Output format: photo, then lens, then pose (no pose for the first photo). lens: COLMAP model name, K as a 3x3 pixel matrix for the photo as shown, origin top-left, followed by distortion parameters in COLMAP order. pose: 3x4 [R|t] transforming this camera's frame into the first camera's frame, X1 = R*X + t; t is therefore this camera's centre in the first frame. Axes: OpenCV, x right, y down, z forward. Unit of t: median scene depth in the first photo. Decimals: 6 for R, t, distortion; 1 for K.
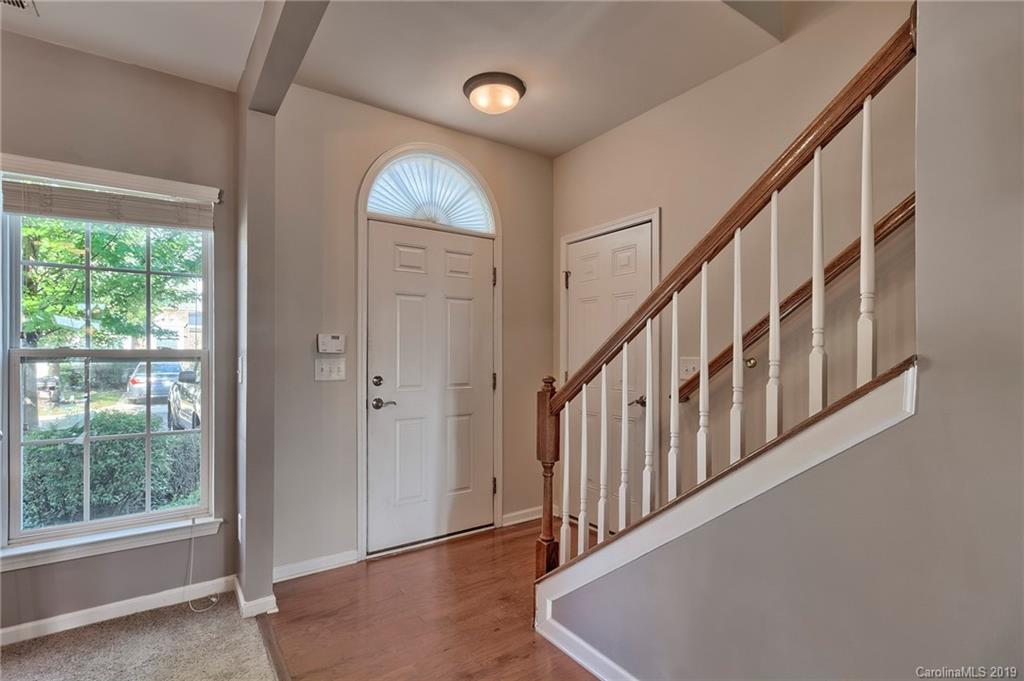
lens RADIAL K [[501.3, 0, 513.8], [0, 501.3, 354.3], [0, 0, 1]] dist [0.003600, 0.000475]
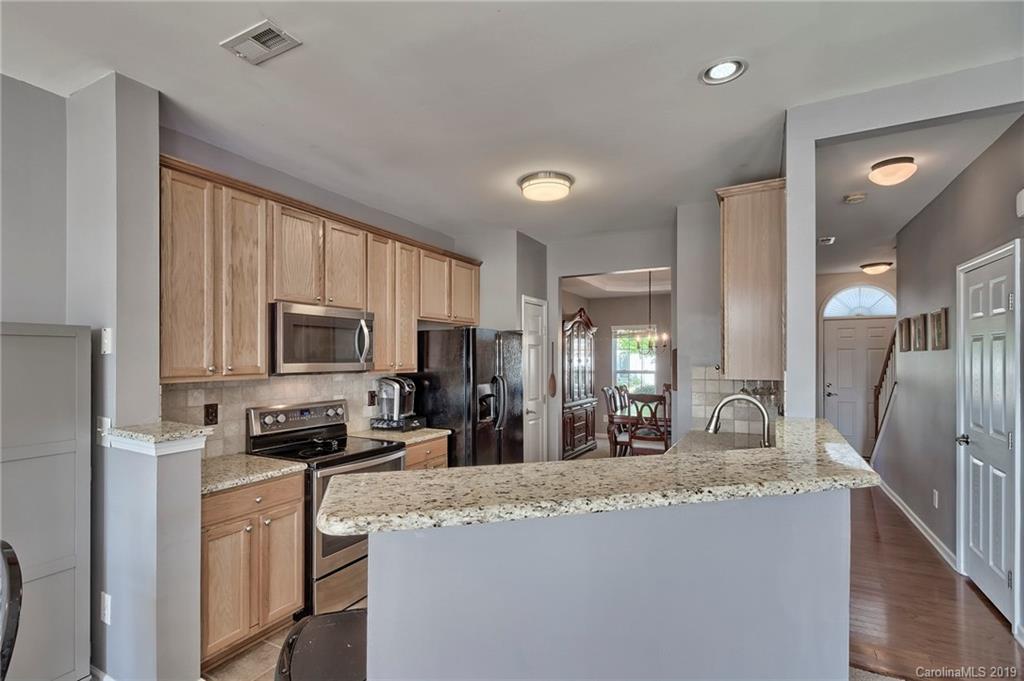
lens RADIAL K [[477.6, 0, 507.7], [0, 477.6, 357.9], [0, 0, 1]] dist [0.004580, 0.000596]
pose [[0.450273, -0.002745, -0.892887, 1.129454], [0.002655, 0.999995, -0.001736, -0.082657], [0.892887, -0.001589, 0.450278, -1.486187]]
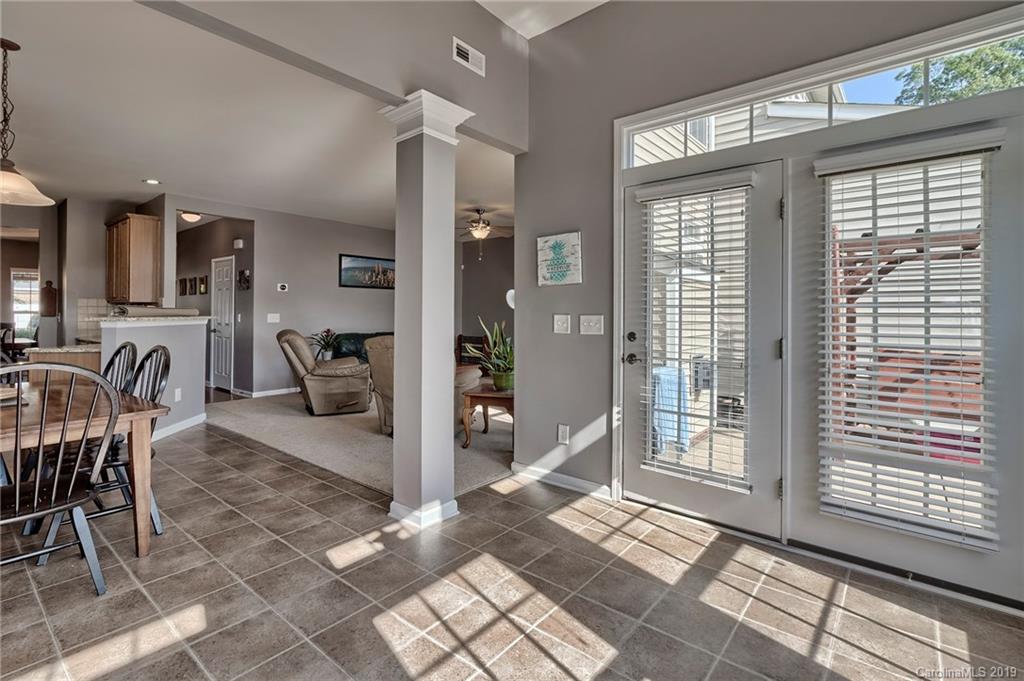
lens RADIAL K [[484.7, 0, 512.3], [0, 484.7, 308.9], [0, 0, 1]] dist [0.004761, 0.000445]
pose [[0.963402, 0.005452, 0.268005, 1.487890], [-0.002710, 0.999940, -0.010601, 0.005481], [-0.268047, 0.009487, 0.963359, -3.077787]]
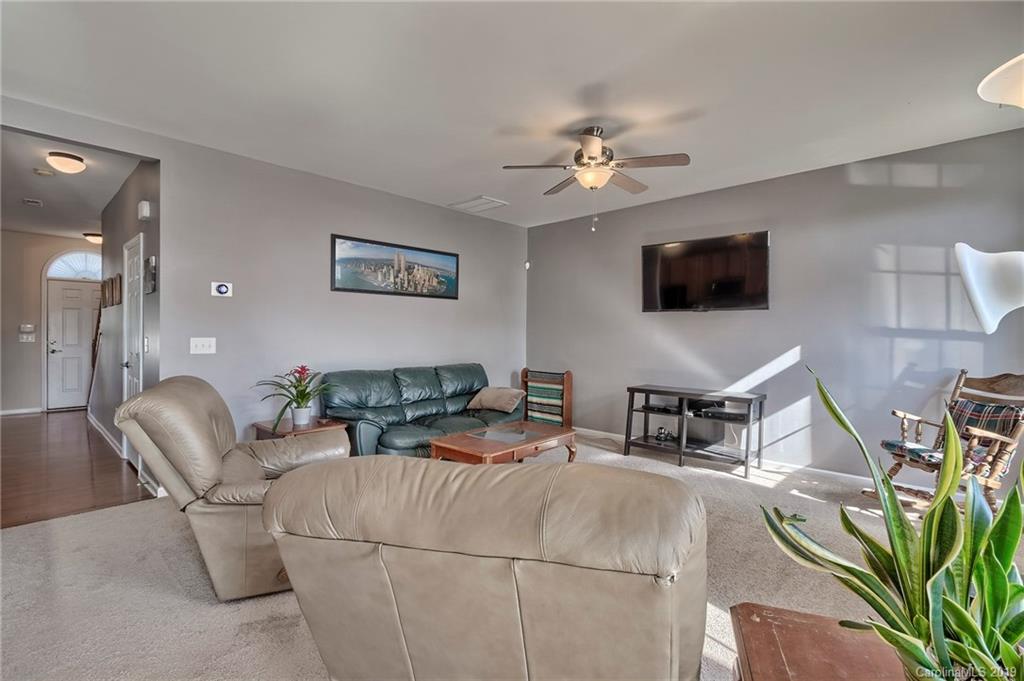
lens RADIAL K [[464.8, 0, 509.7], [0, 464.8, 335.8], [0, 0, 1]] dist [0.005205, 0.000663]
pose [[0.979085, 0.003480, 0.203422, 1.542124], [-0.005069, 0.999961, 0.007290, -0.011380], [-0.203388, -0.008169, 0.979064, -1.832897]]
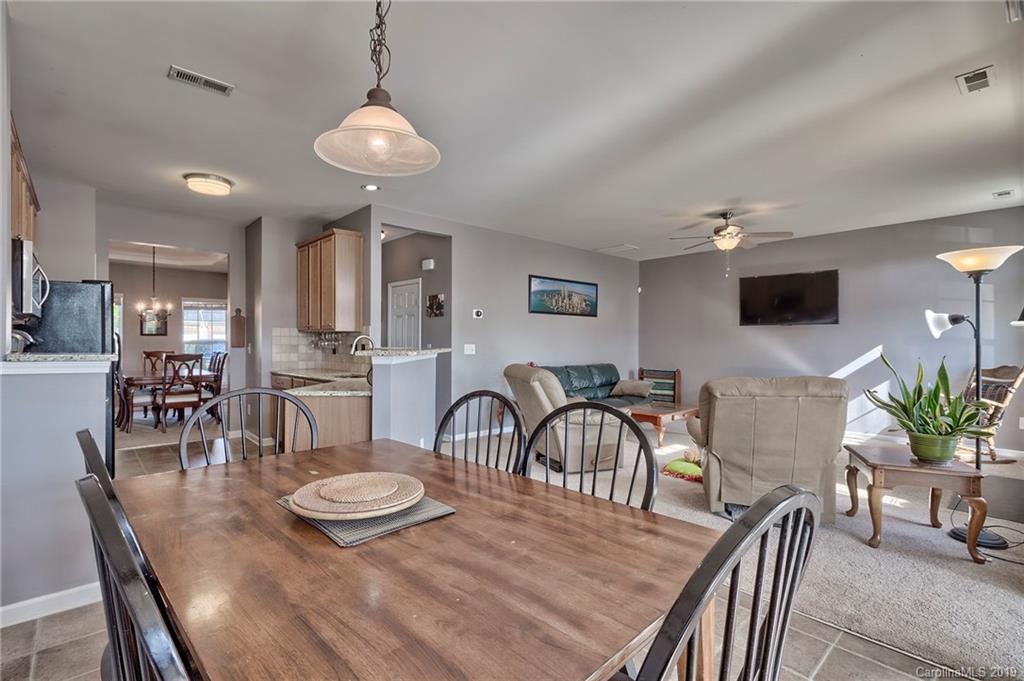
lens RADIAL K [[471.8, 0, 505.9], [0, 471.8, 337.6], [0, 0, 1]] dist [0.003523, 0.000510]
pose [[0.990894, 0.003229, 0.134606, 0.874471], [-0.001876, 0.999946, -0.010177, -0.000714], [-0.134632, 0.009832, 0.990847, -2.467603]]
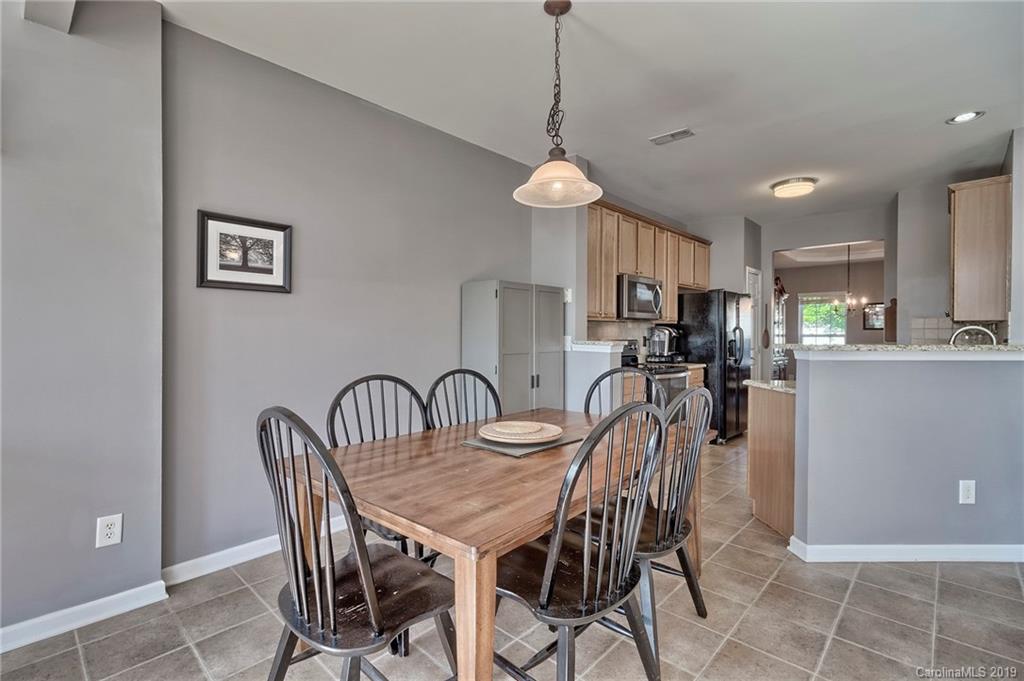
lens RADIAL K [[471.8, 0, 505.9], [0, 471.8, 337.6], [0, 0, 1]] dist [0.003523, 0.000510]
pose [[0.201546, 0.006671, -0.979456, 1.505890], [-0.004337, 0.999973, 0.005919, 0.001723], [0.979469, 0.003055, 0.201570, -2.142838]]
